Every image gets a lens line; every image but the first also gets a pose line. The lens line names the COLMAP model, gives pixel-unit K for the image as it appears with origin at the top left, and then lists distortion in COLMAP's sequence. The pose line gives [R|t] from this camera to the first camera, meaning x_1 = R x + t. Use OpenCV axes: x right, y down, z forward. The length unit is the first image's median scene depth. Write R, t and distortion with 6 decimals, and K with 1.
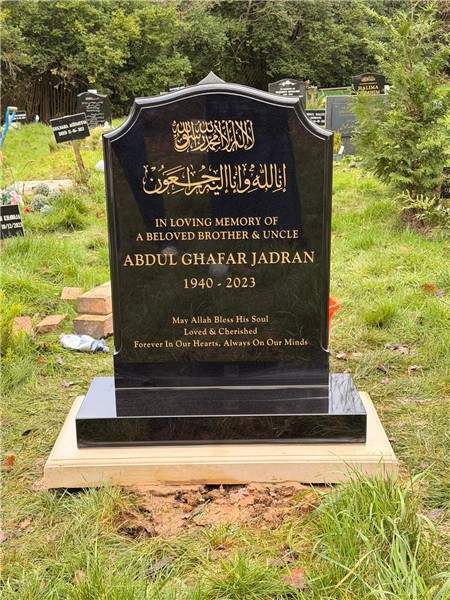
lens RADIAL K [[771.8, 0, 225.0], [0, 771.8, 300.0], [0, 0, 1]] dist [0.119642, -0.080794]
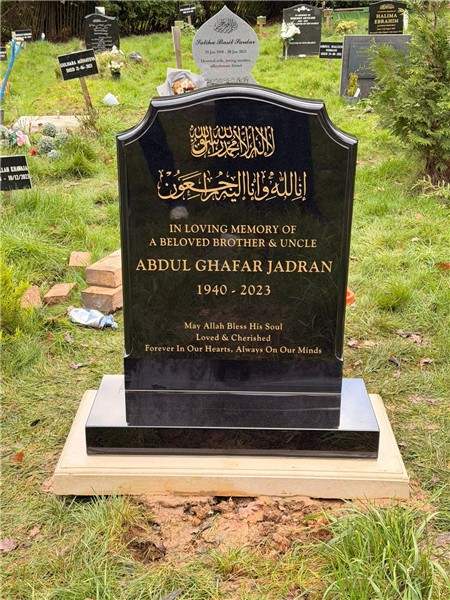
lens RADIAL K [[771.8, 0, 225.0], [0, 771.8, 300.0], [0, 0, 1]] dist [0.119642, -0.080794]
pose [[0.999619, 0.027057, -0.005408, -0.012199], [-0.026436, 0.995304, 0.093114, -0.097756], [0.007902, -0.092935, 0.995641, 0.027871]]
